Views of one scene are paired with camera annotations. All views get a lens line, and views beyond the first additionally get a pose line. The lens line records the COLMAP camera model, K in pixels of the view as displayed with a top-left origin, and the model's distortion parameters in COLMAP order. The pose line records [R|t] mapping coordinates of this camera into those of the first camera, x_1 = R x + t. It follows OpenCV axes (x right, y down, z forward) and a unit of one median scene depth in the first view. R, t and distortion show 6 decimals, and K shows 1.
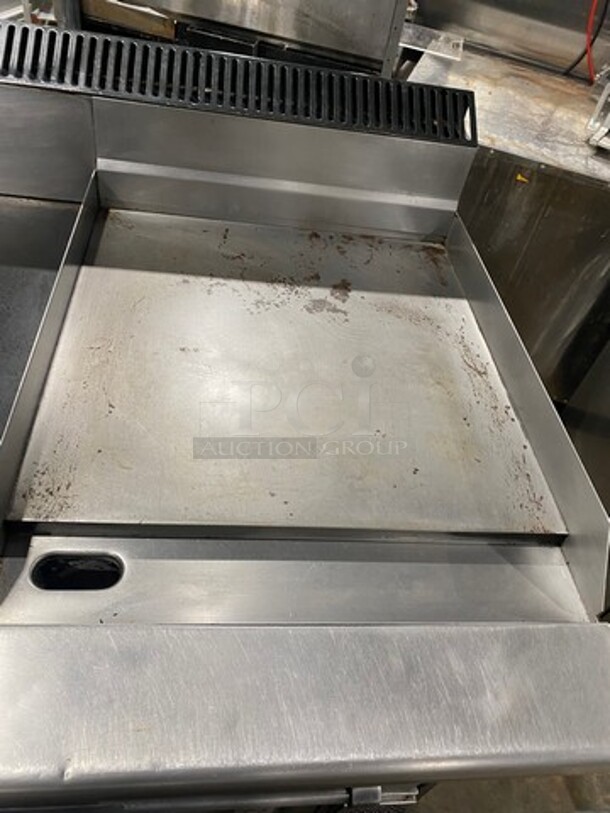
lens RADIAL K [[615.5, 0, 303.5], [0, 615.5, 403.4], [0, 0, 1]] dist [0.025166, -0.007828]
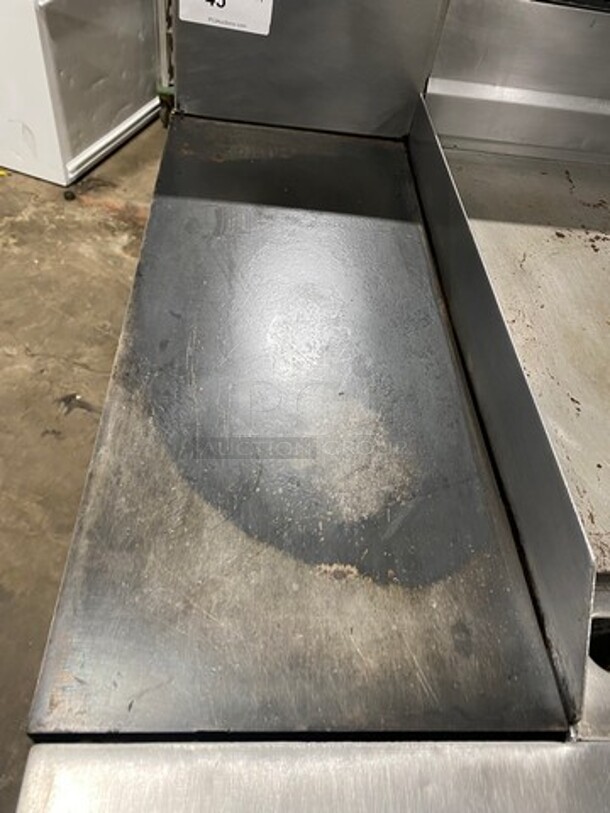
lens RADIAL K [[615.5, 0, 303.5], [0, 615.5, 403.4], [0, 0, 1]] dist [0.025166, -0.007828]
pose [[0.998440, 0.012371, -0.054450, -0.406824], [-0.010074, 0.999056, 0.042254, -0.013925], [0.054922, -0.041639, 0.997622, 0.171739]]
